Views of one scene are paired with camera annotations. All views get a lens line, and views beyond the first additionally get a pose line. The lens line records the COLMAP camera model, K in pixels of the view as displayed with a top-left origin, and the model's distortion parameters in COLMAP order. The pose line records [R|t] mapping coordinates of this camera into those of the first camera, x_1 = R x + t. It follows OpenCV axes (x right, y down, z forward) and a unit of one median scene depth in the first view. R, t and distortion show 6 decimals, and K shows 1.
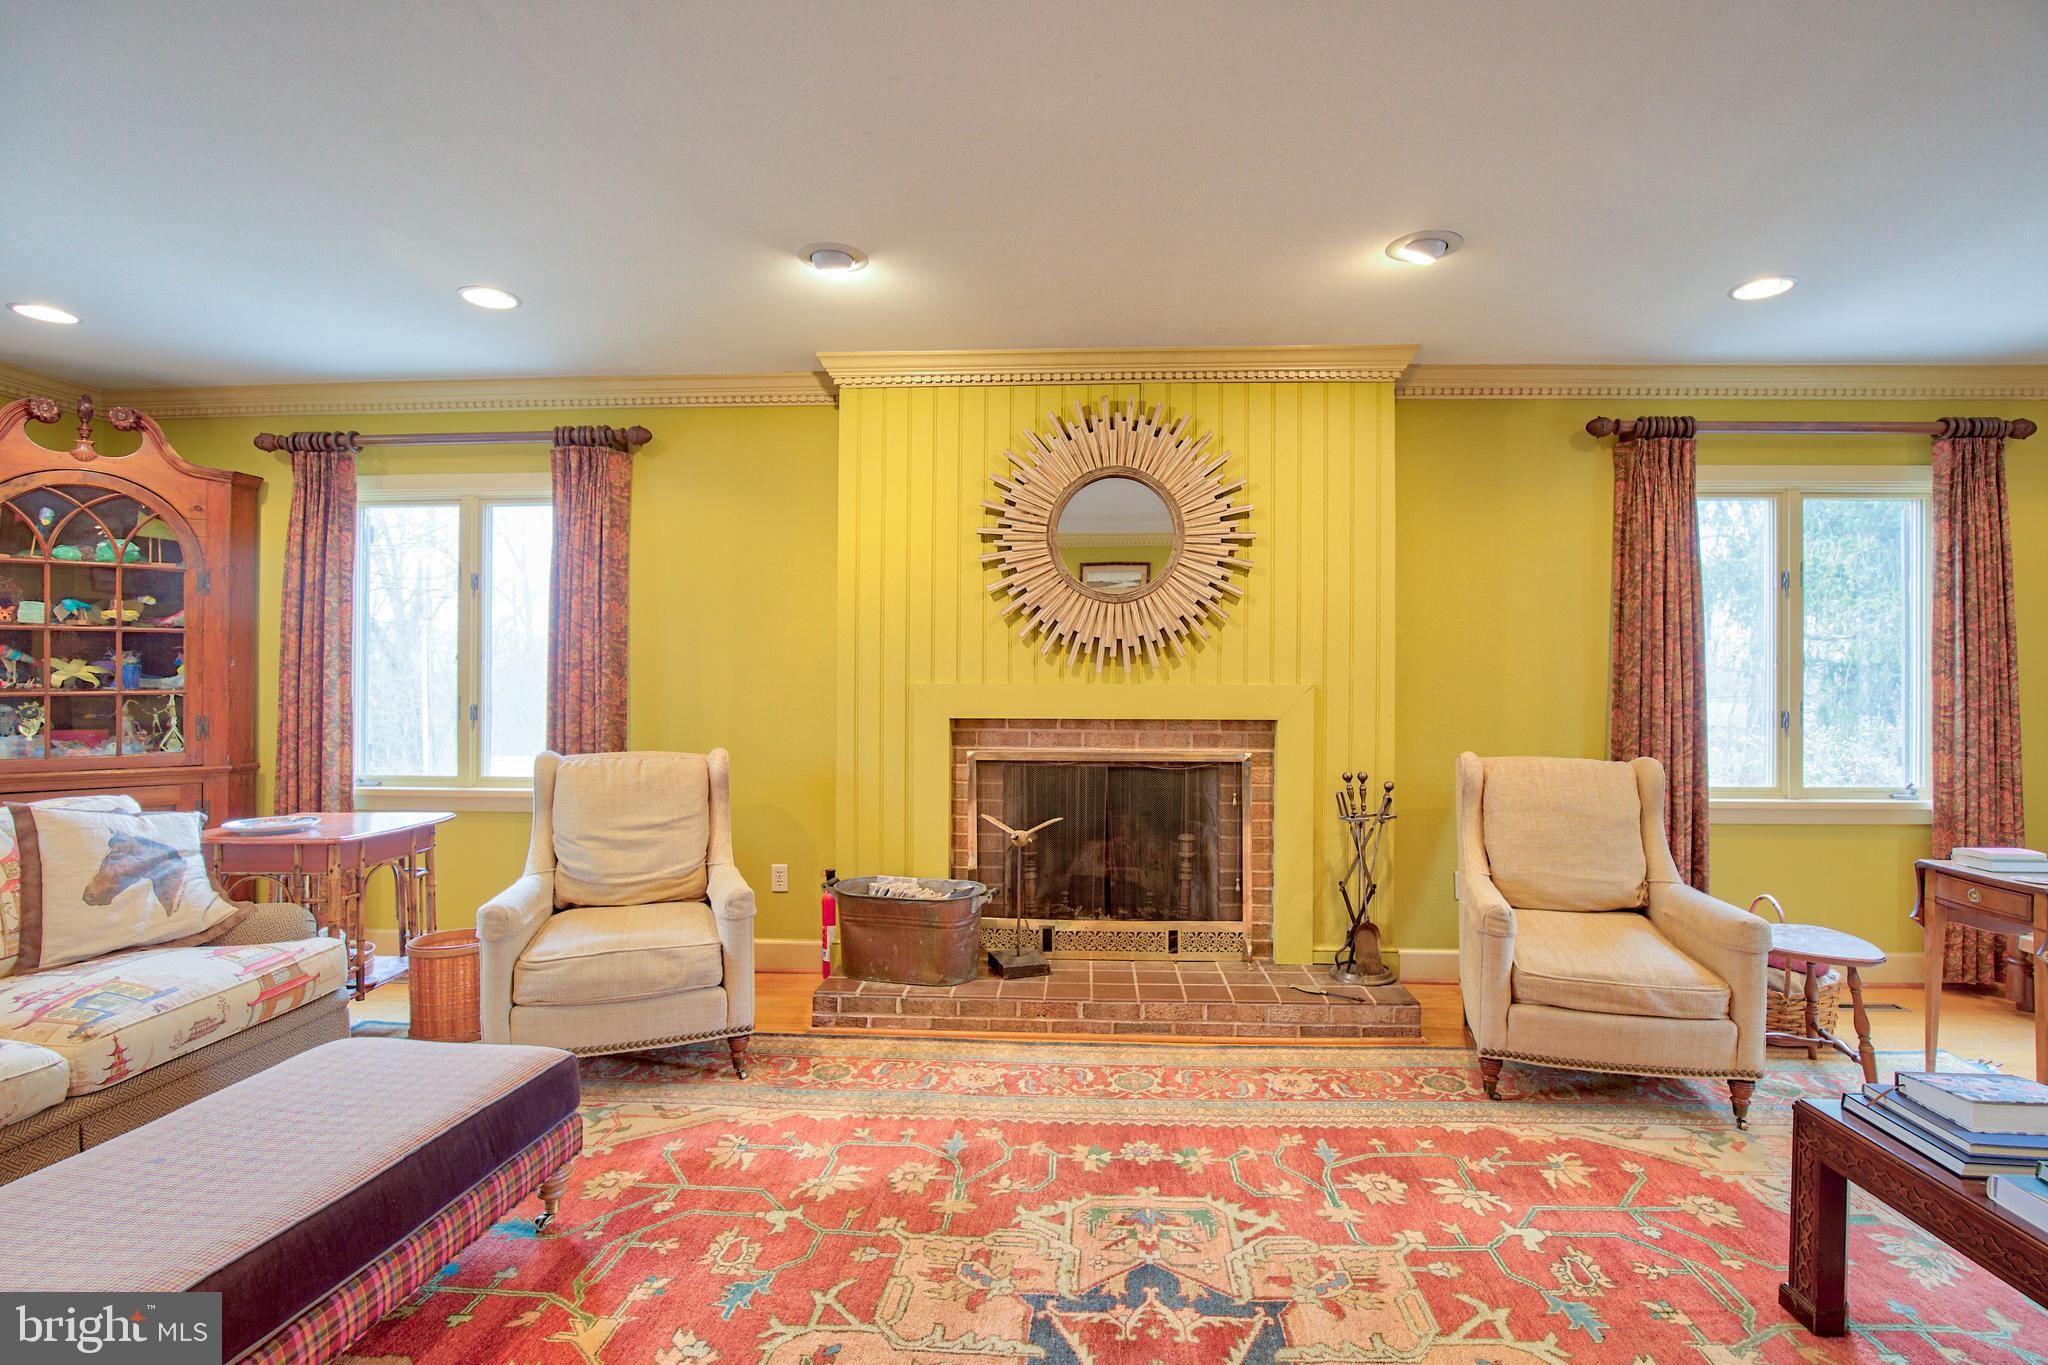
lens RADIAL K [[937.3, 0, 1024.0], [0, 937.3, 682.5], [0, 0, 1]] dist [-0.023156, 0.000364]
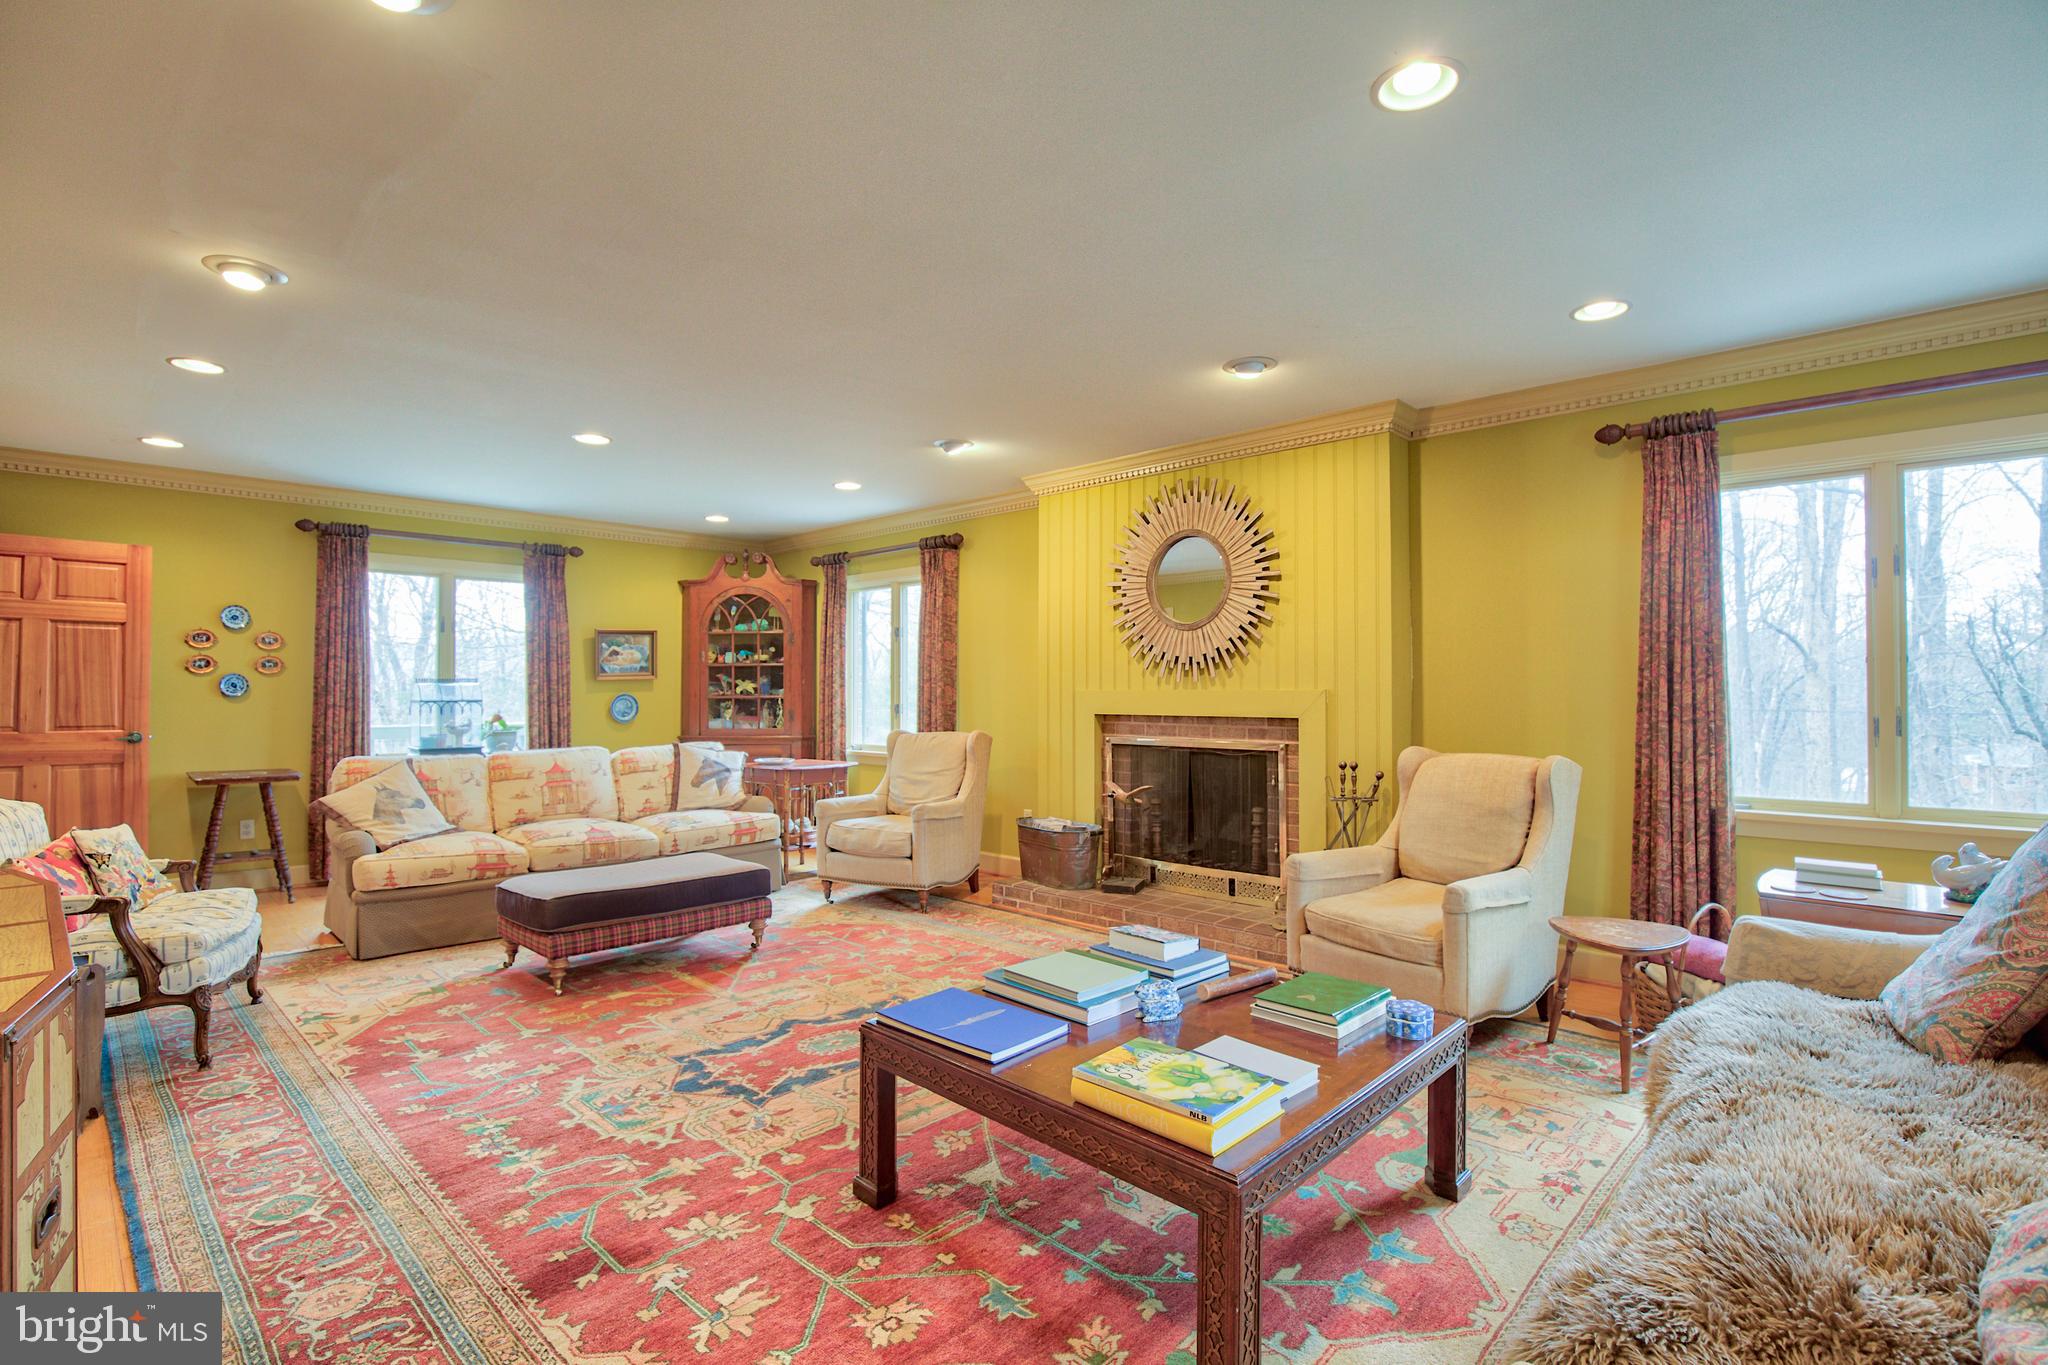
lens RADIAL K [[937.3, 0, 1024.0], [0, 937.3, 682.5], [0, 0, 1]] dist [-0.023156, 0.000364]
pose [[0.765646, -0.010084, -0.643183, 0.784616], [0.004007, 0.999932, -0.010907, 0.004669], [0.643249, 0.005774, 0.765635, -0.190662]]
